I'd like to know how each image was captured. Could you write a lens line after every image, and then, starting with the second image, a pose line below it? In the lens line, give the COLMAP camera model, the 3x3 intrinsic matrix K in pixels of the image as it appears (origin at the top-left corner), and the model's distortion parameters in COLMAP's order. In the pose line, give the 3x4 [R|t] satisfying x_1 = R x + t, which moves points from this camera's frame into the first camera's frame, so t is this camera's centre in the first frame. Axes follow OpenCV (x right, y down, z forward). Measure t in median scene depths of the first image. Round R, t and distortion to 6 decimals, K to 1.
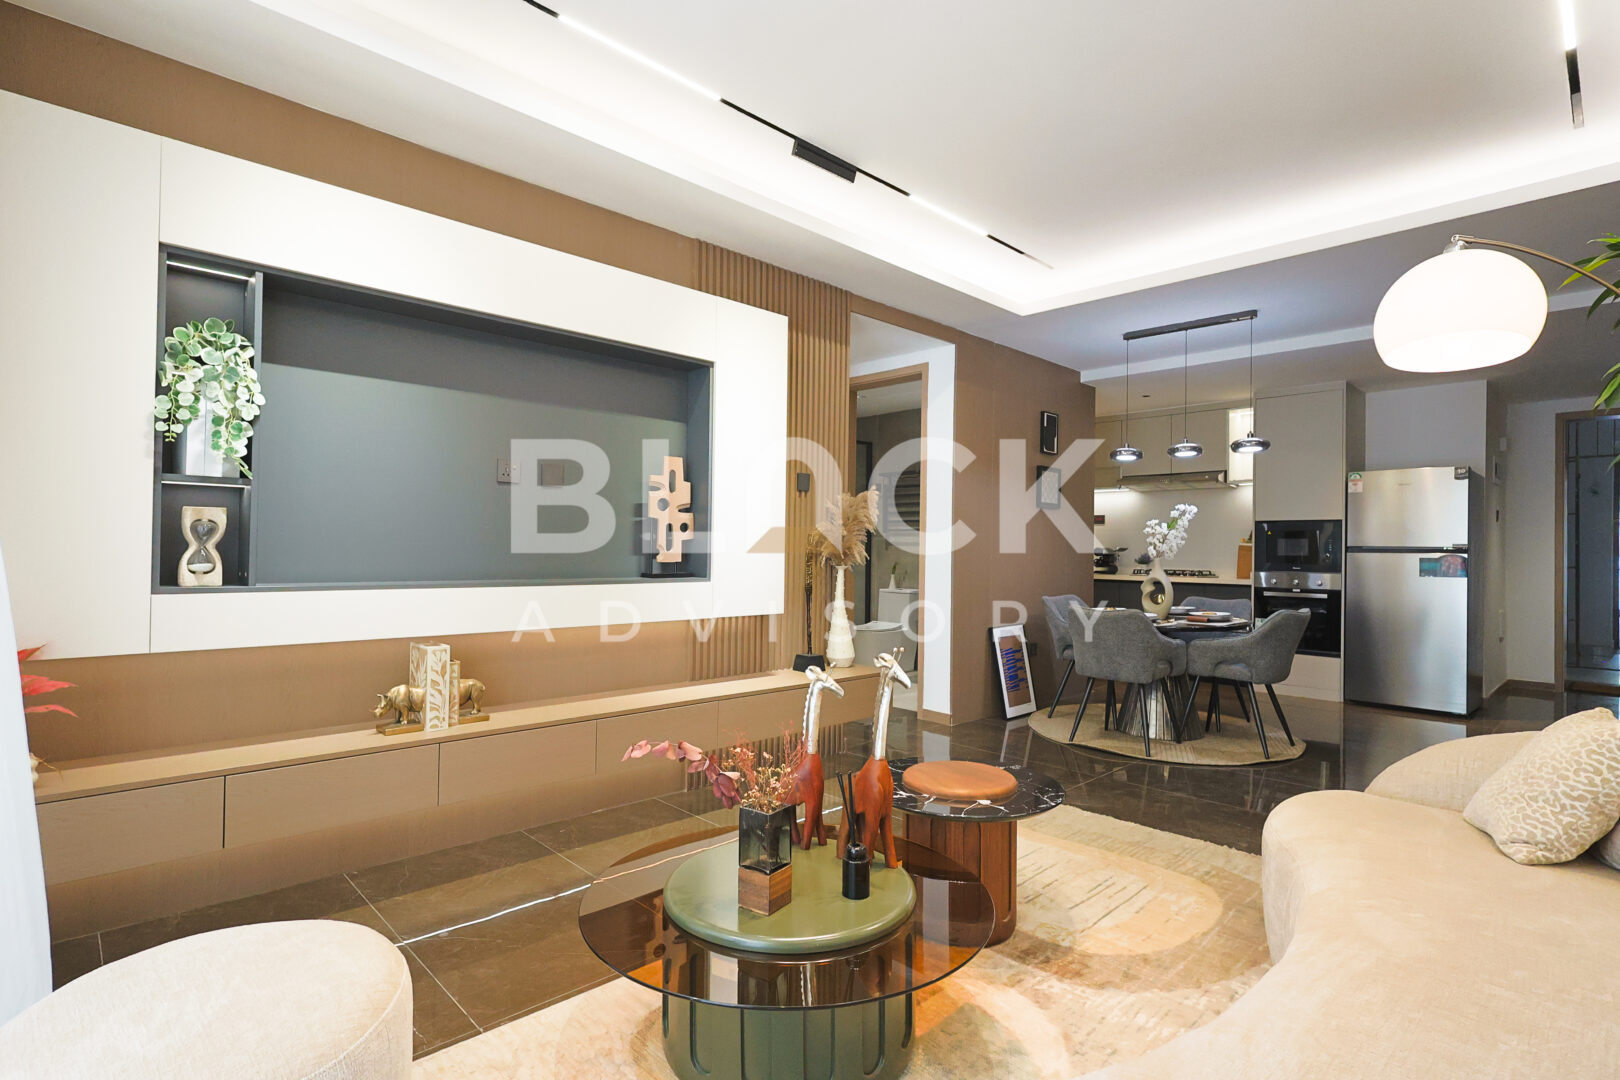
lens RADIAL K [[789.7, 0, 810.0], [0, 789.7, 540.0], [0, 0, 1]] dist [0.000275, 0.001395]
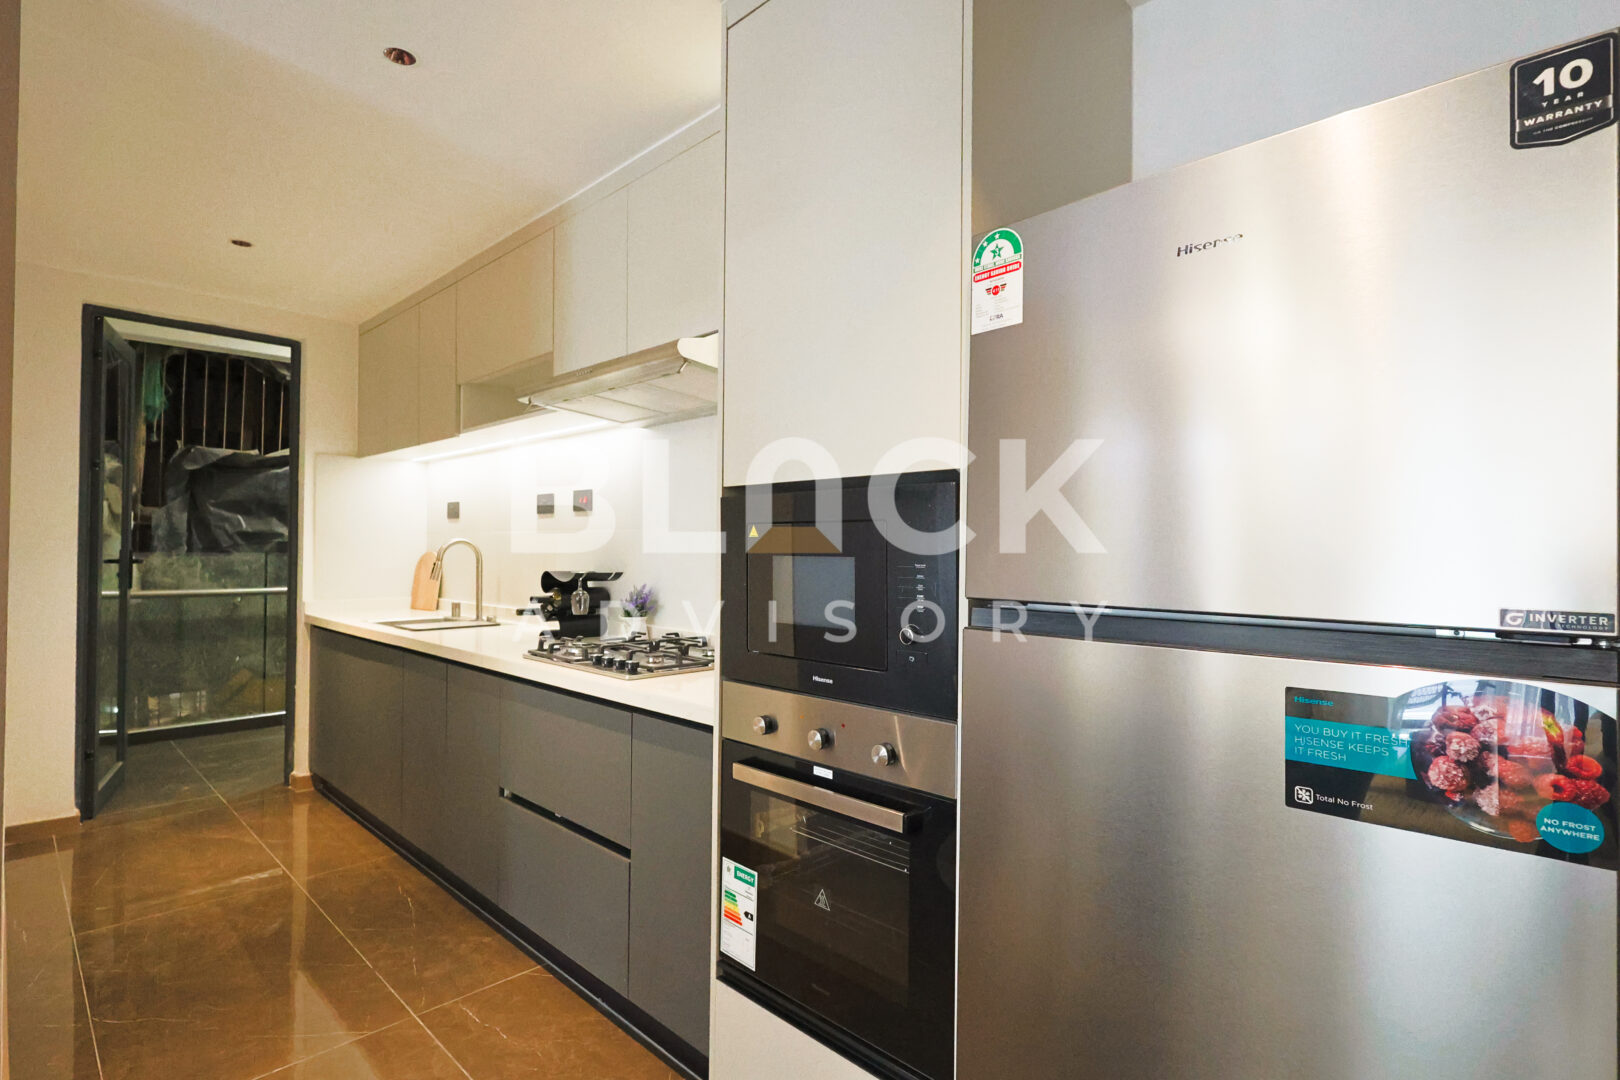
lens RADIAL K [[796.0, 0, 806.0], [0, 796.0, 537.9], [0, 0, 1]] dist [-0.000787, -0.000223]
pose [[0.999460, -0.012012, 0.030572, 0.684413], [0.012177, 0.999912, -0.005201, -0.005052], [-0.030507, 0.005570, 0.999519, 0.864243]]
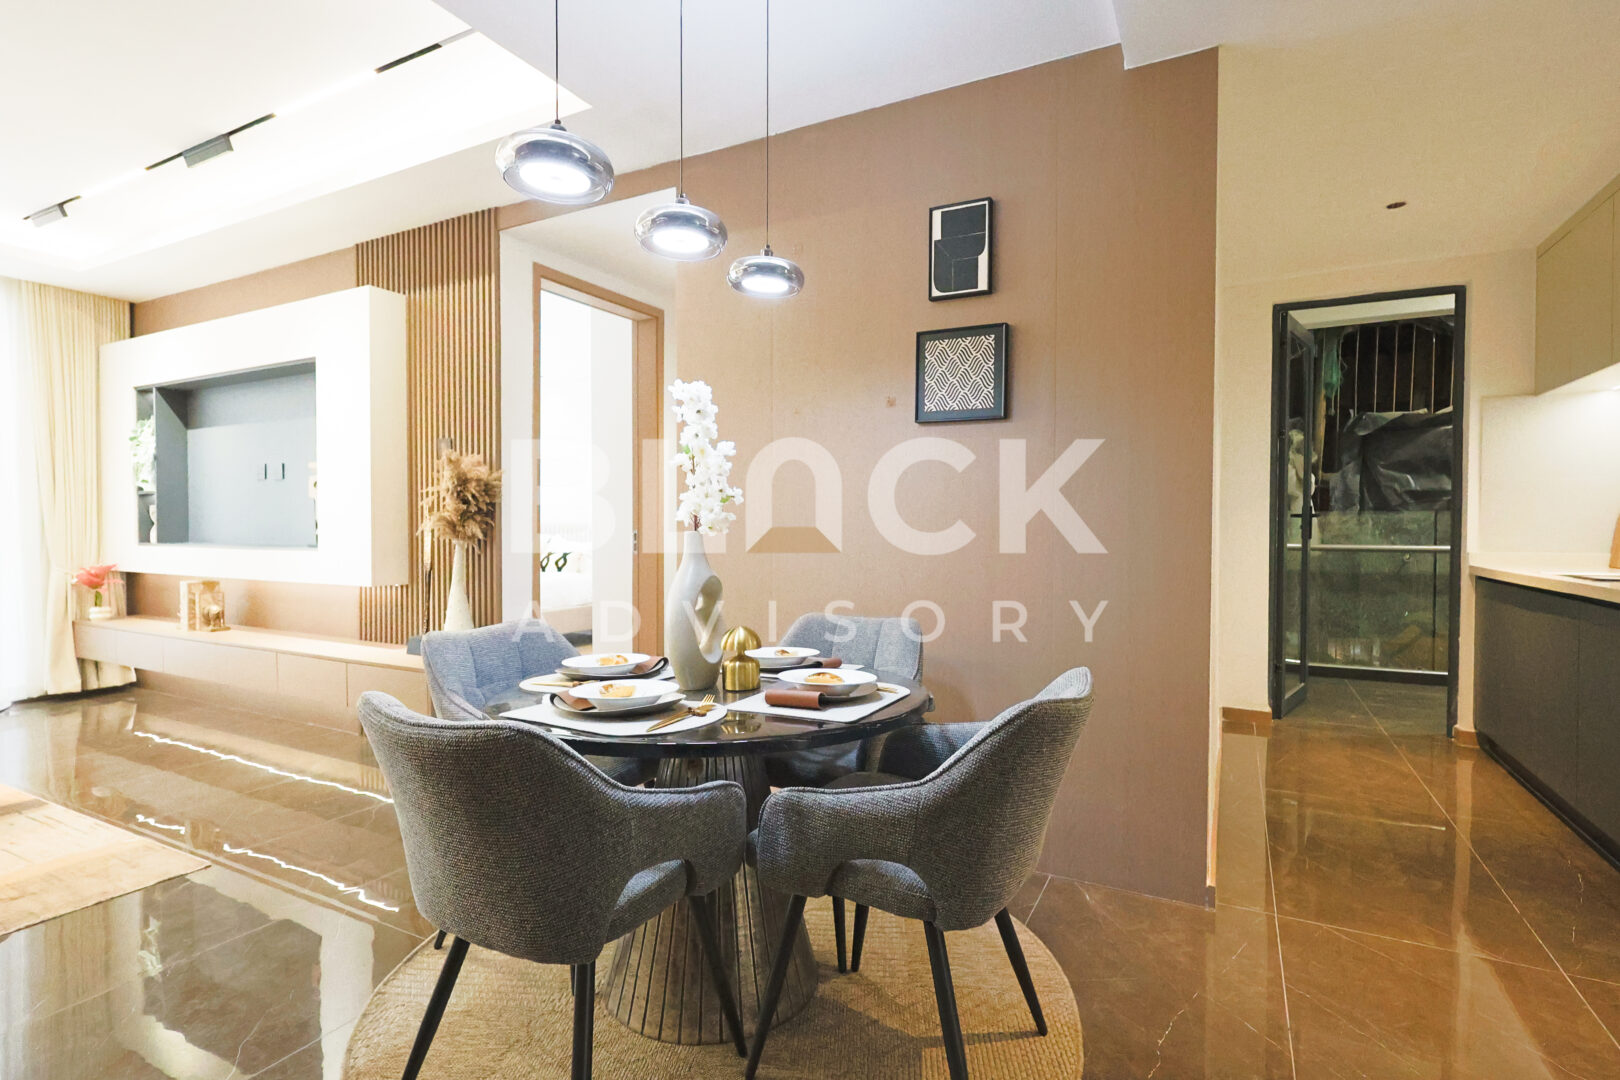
lens RADIAL K [[796.0, 0, 806.0], [0, 796.0, 537.9], [0, 0, 1]] dist [-0.000787, -0.000223]
pose [[0.309826, -0.003025, -0.950789, 0.739666], [0.010590, 0.999944, 0.000270, 0.026067], [0.950734, -0.010153, 0.309840, 0.826354]]
